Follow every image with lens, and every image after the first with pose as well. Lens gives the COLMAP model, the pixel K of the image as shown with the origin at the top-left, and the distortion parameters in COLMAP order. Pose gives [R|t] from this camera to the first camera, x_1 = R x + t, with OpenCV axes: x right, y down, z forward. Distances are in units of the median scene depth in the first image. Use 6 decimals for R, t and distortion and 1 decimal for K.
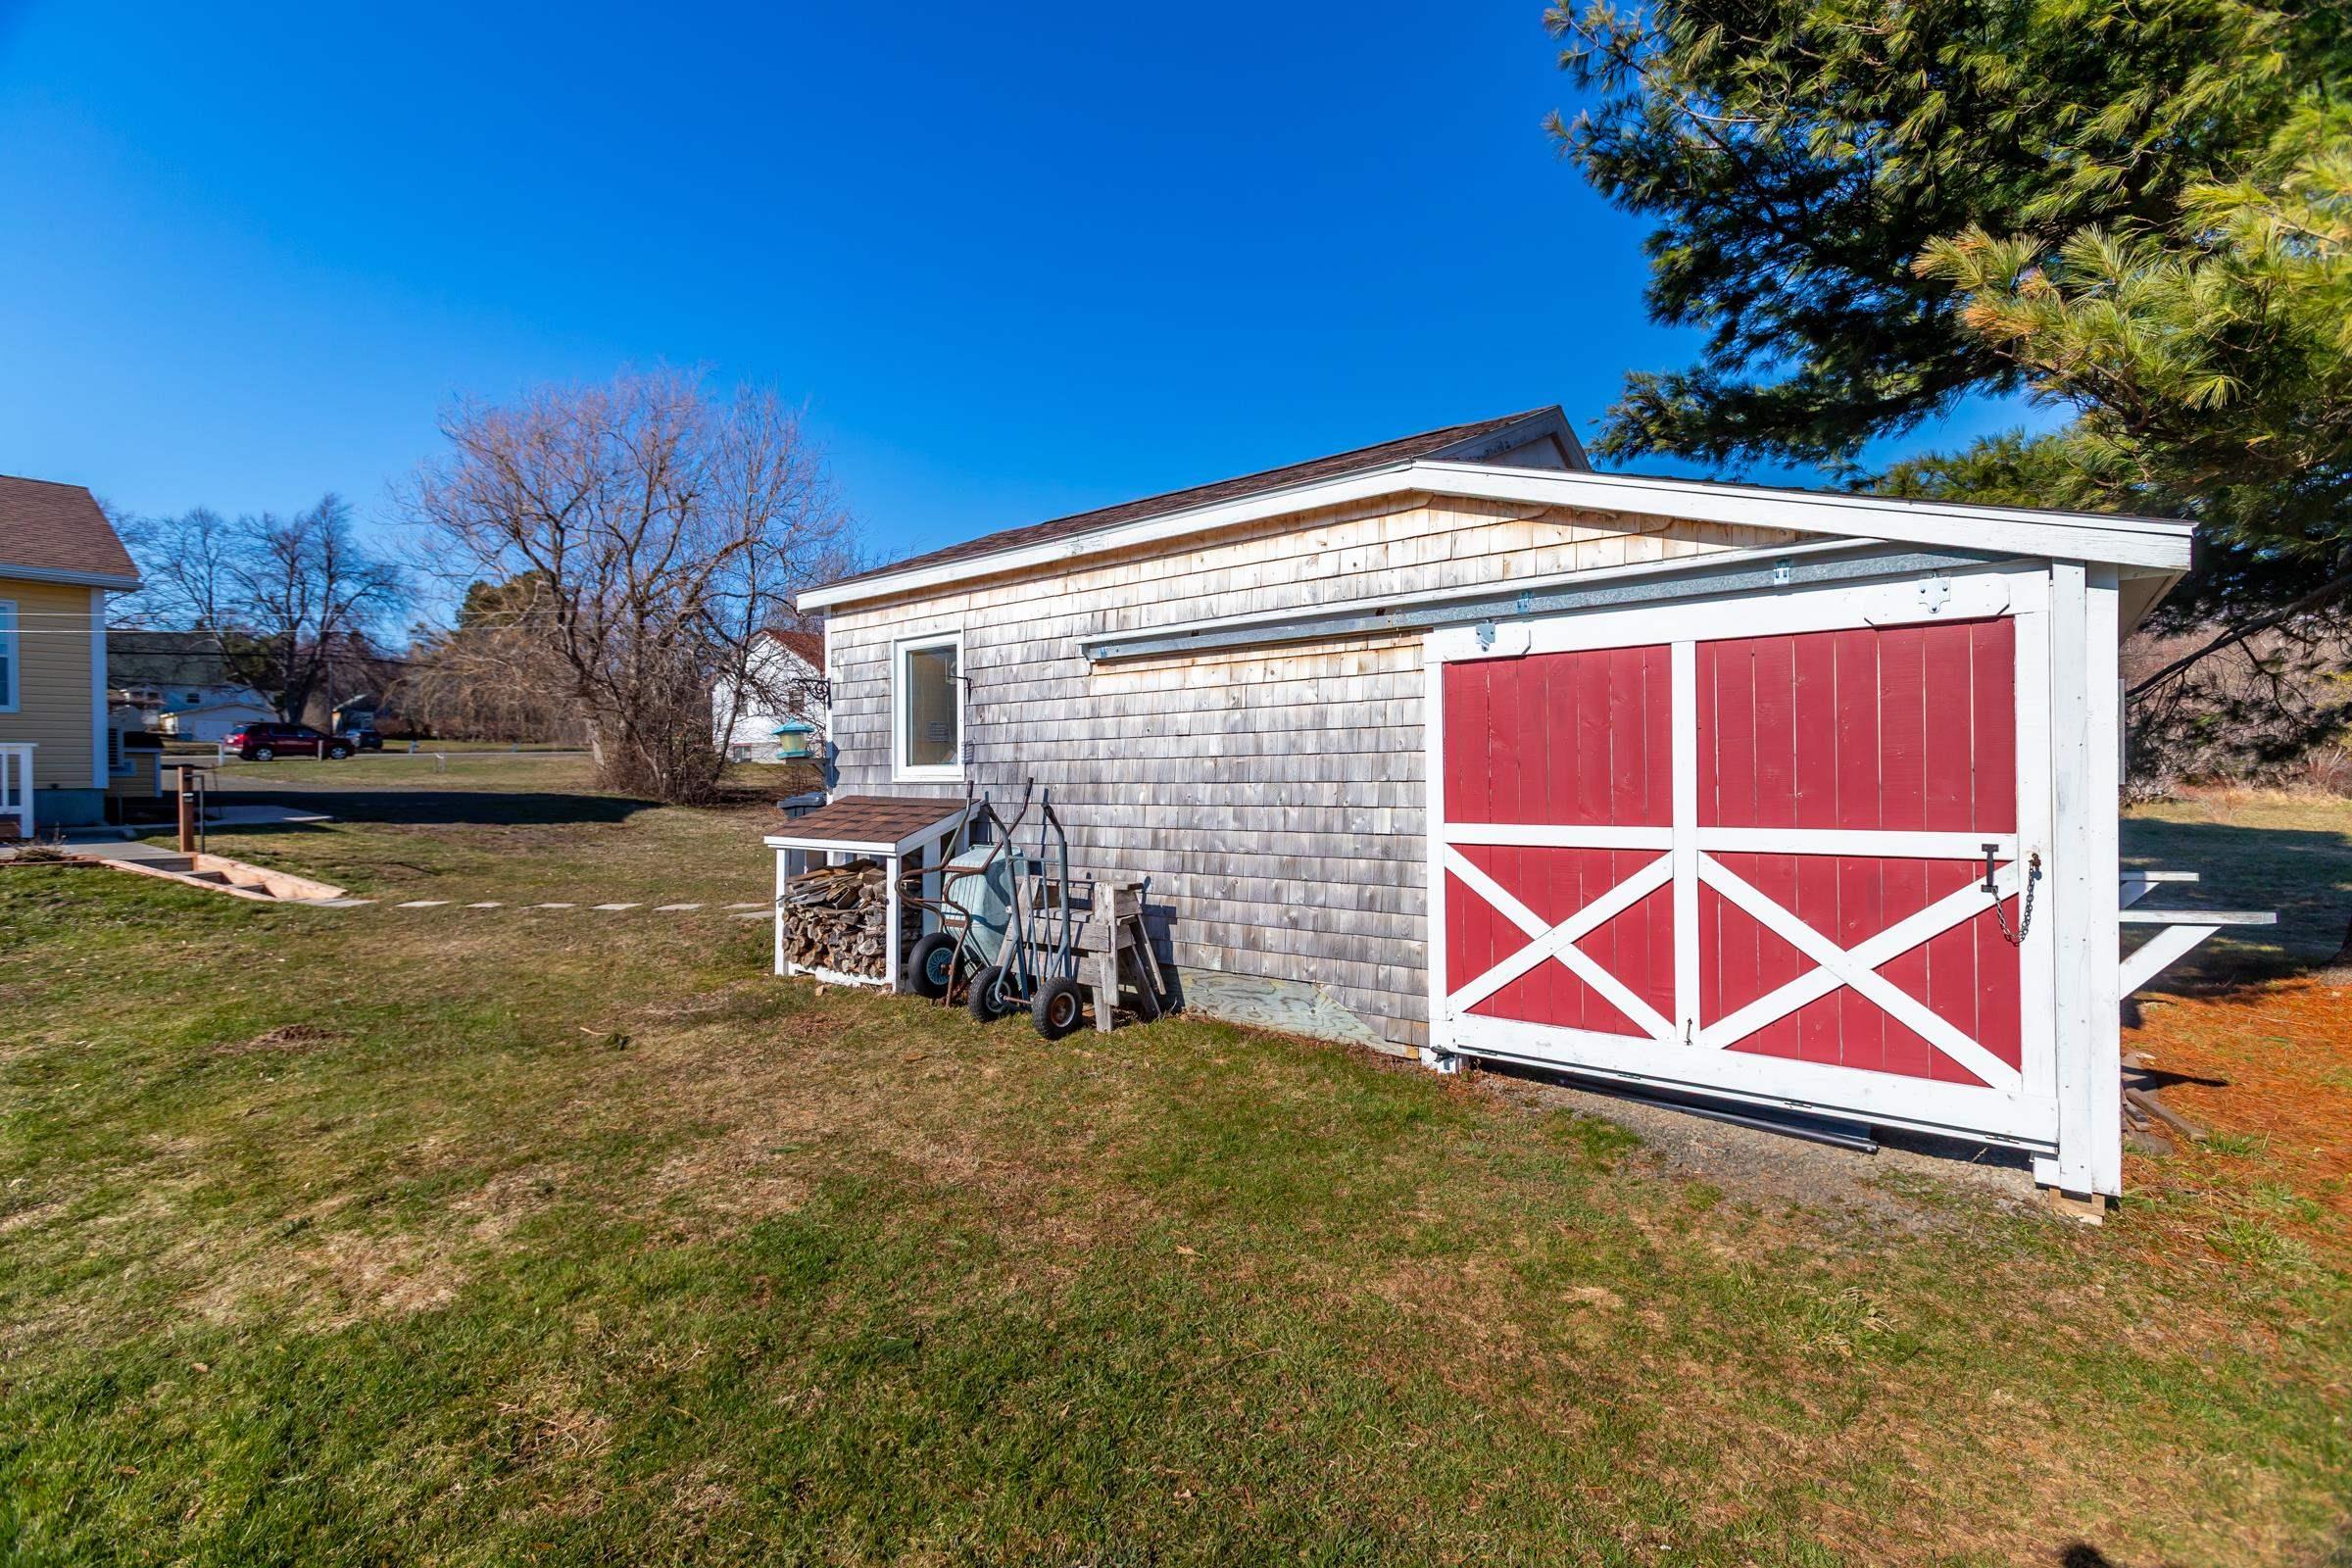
lens RADIAL K [[1052.9, 0, 1164.7], [0, 1052.9, 776.5], [0, 0, 1]] dist [0.004171, 0.002573]
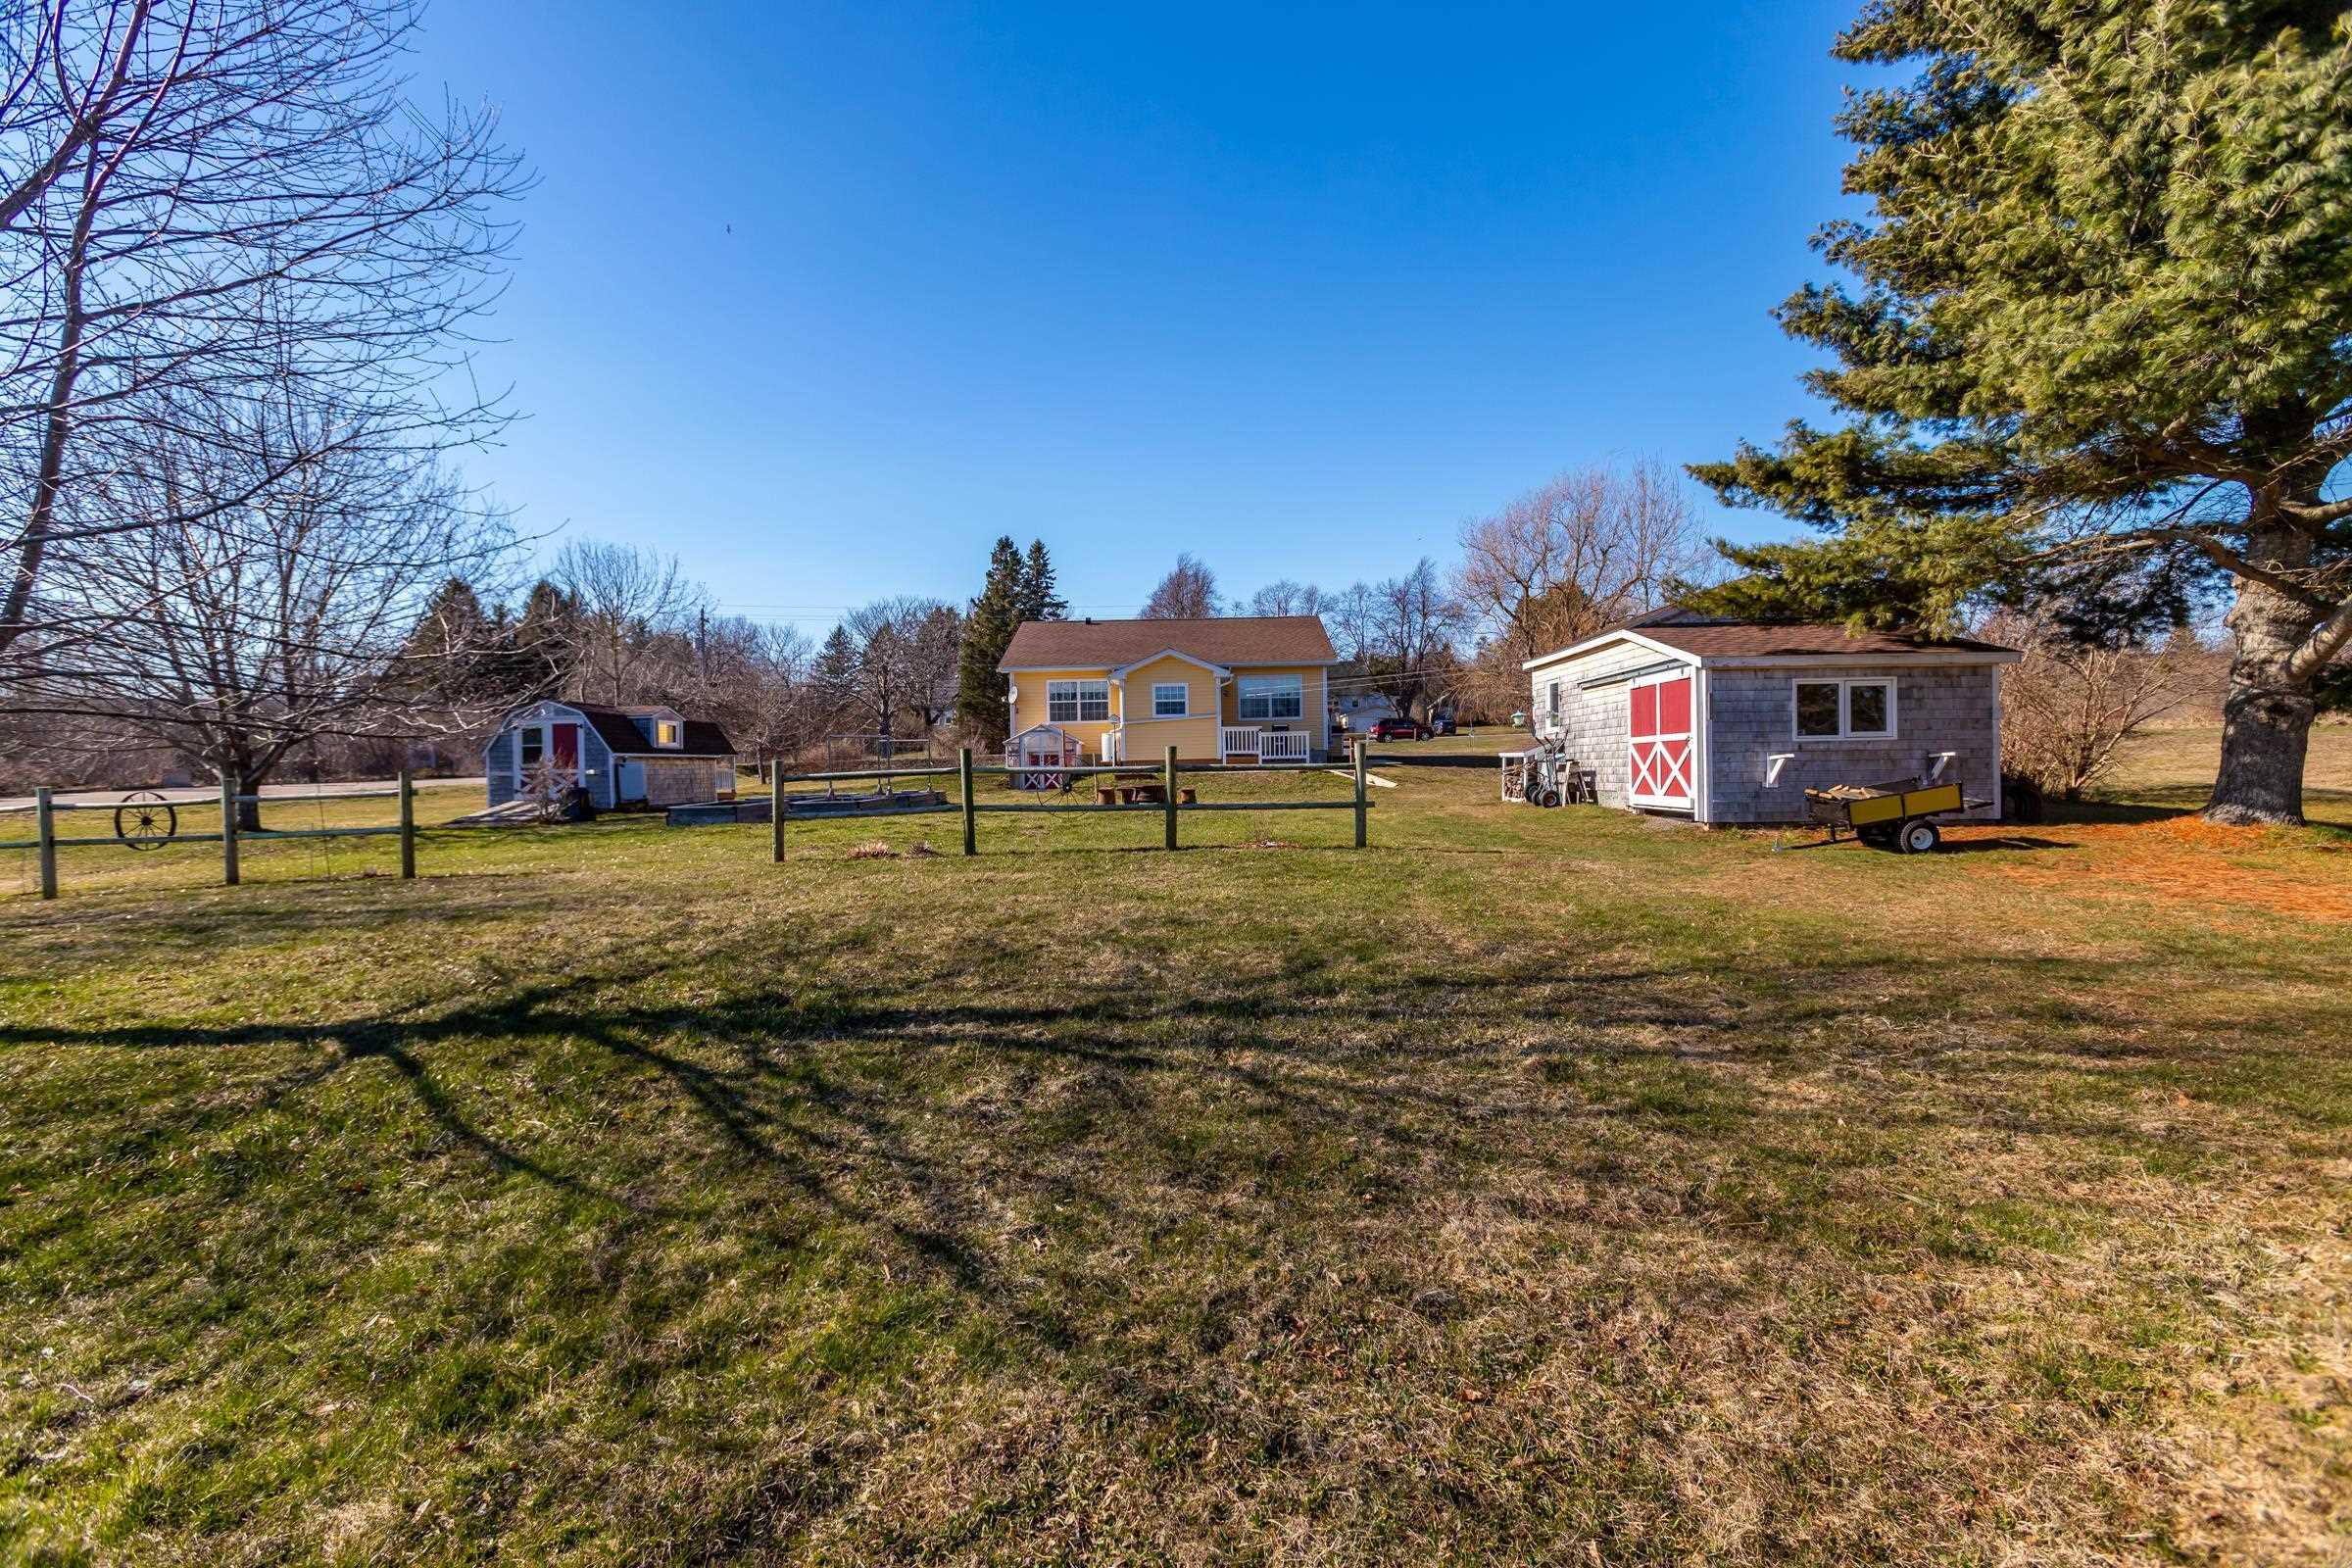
lens RADIAL K [[1052.9, 0, 1197.5], [0, 1052.9, 793.3], [0, 0, 1]] dist [0.004171, 0.002573]
pose [[0.627634, 0.015298, -0.778358, 0.203807], [0.013213, 0.999454, 0.030297, 0.010187], [0.778397, -0.029300, 0.627089, -0.219945]]
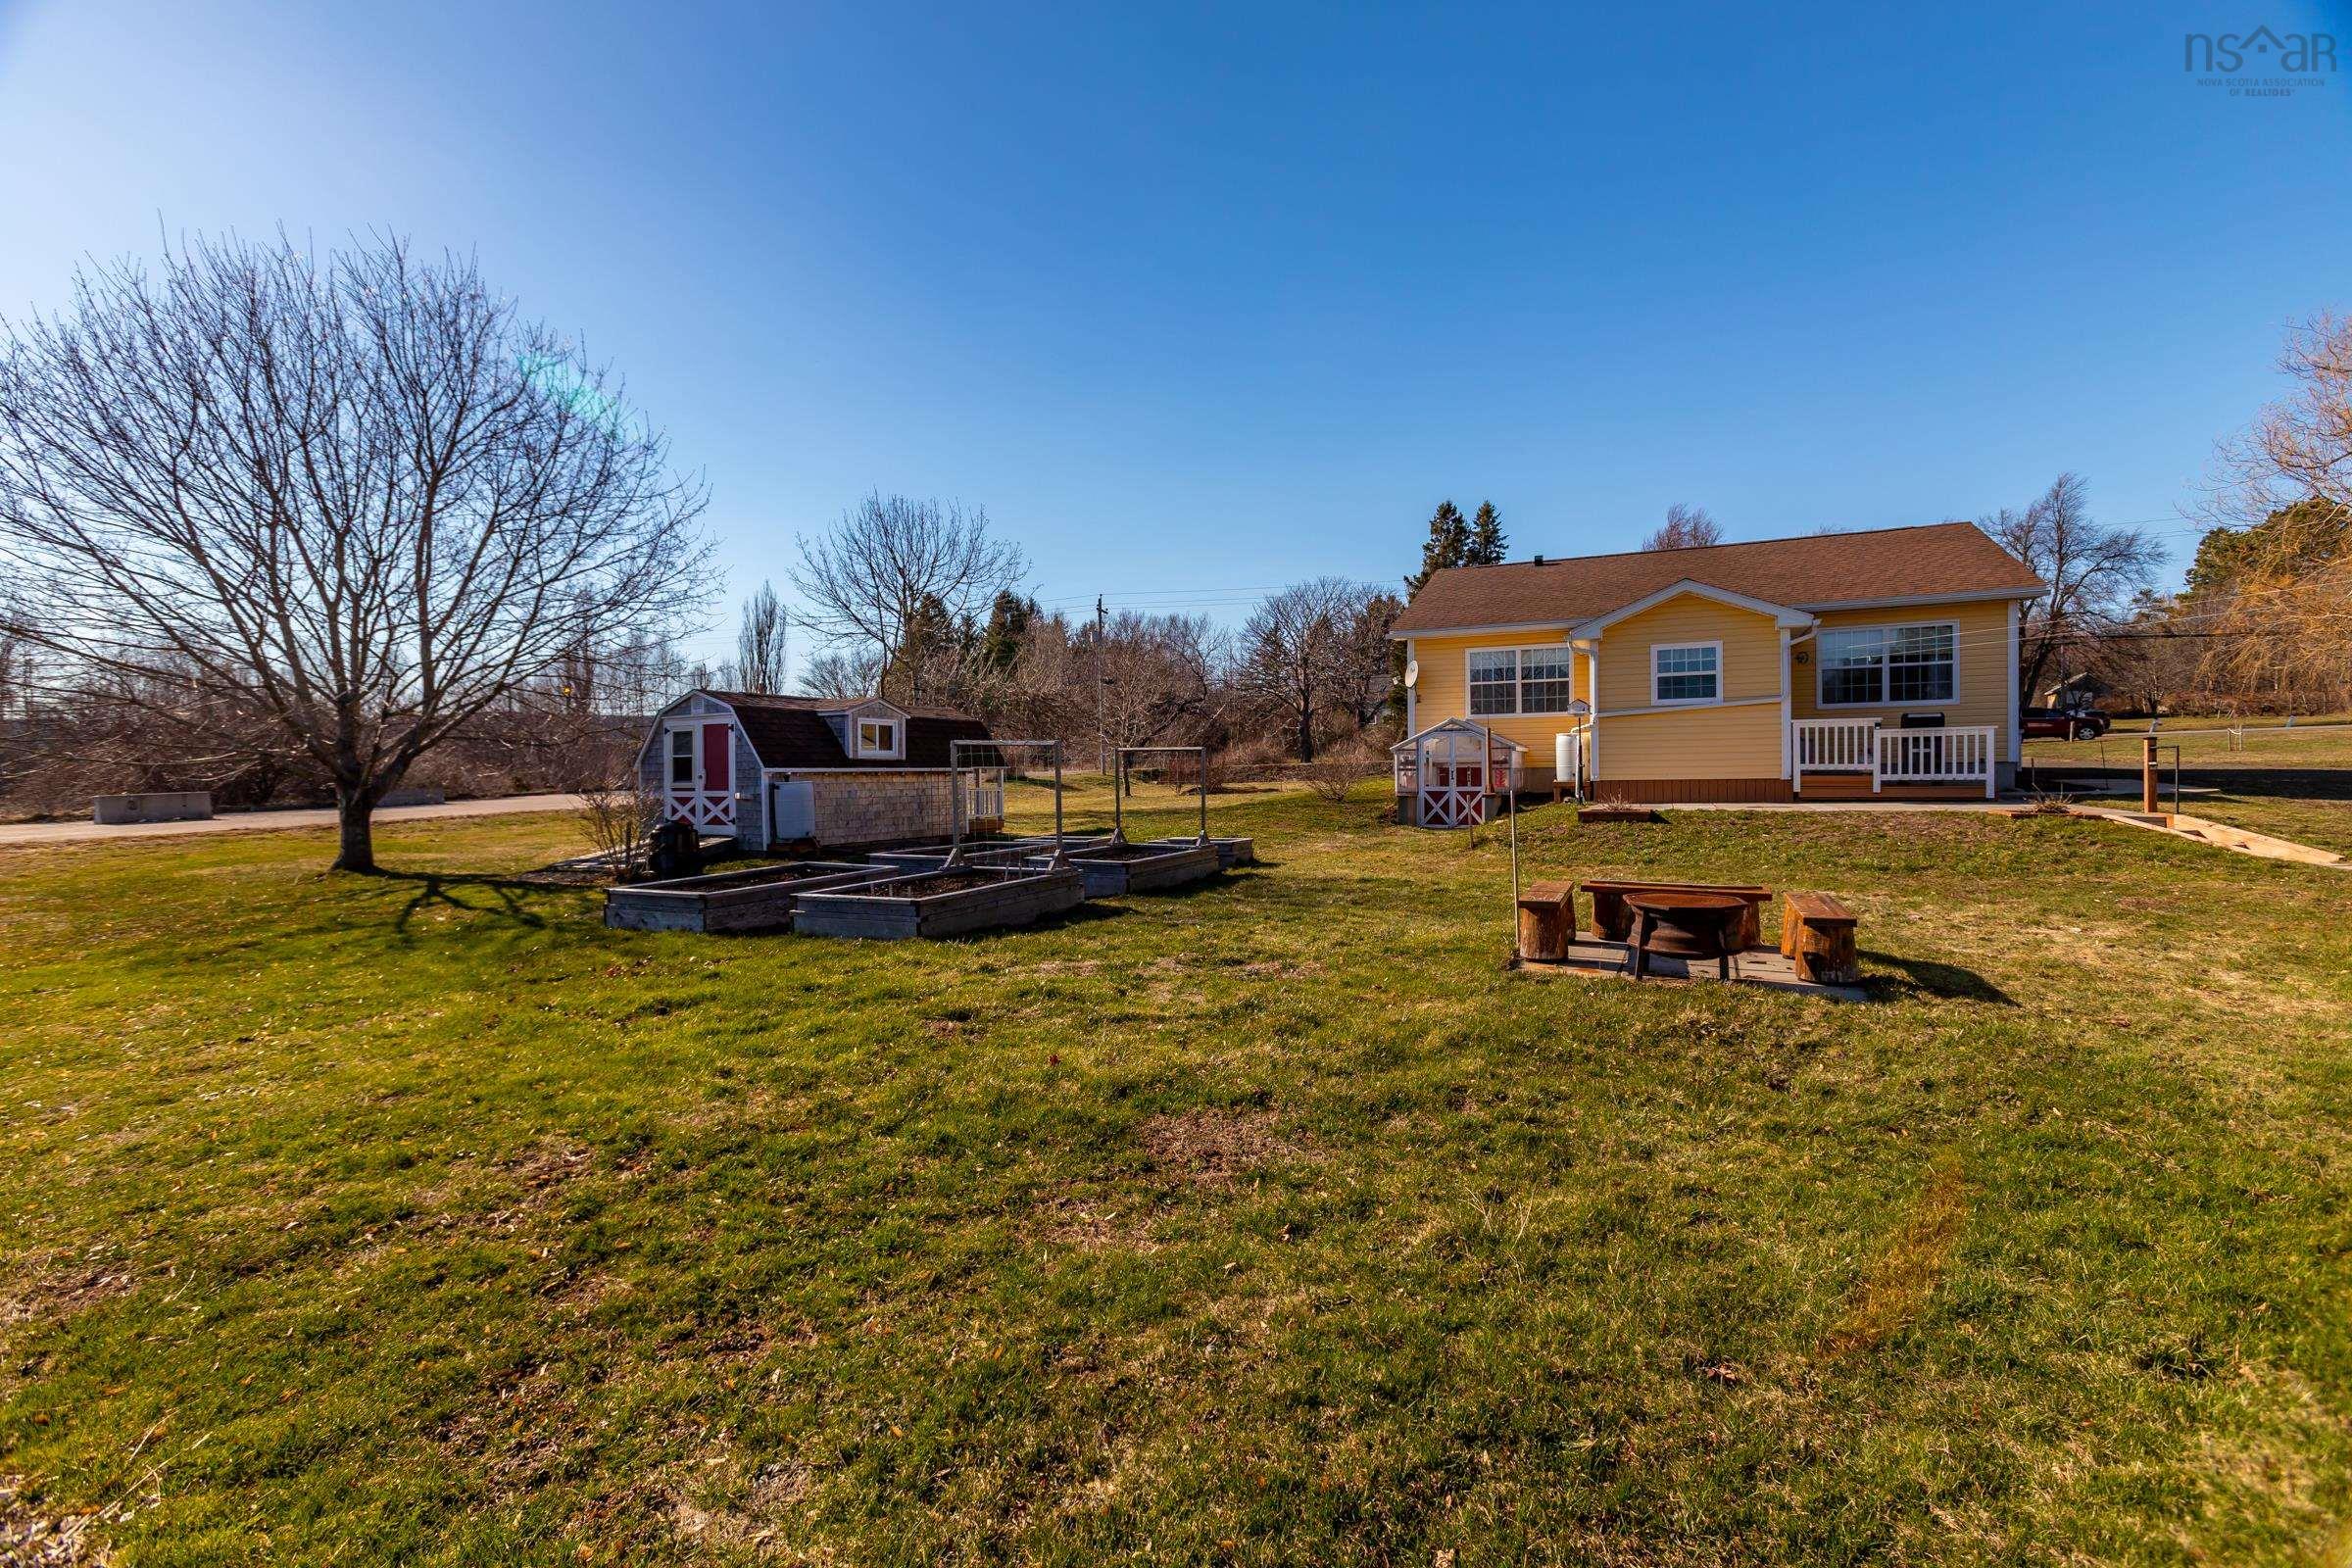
lens RADIAL K [[1052.9, 0, 1178.7], [0, 1052.9, 785.8], [0, 0, 1]] dist [0.004171, 0.002573]
pose [[0.234068, 0.017312, -0.972066, -0.009006], [0.006333, 0.999793, 0.019330, 0.002748], [0.972199, -0.010680, 0.233910, -0.073550]]
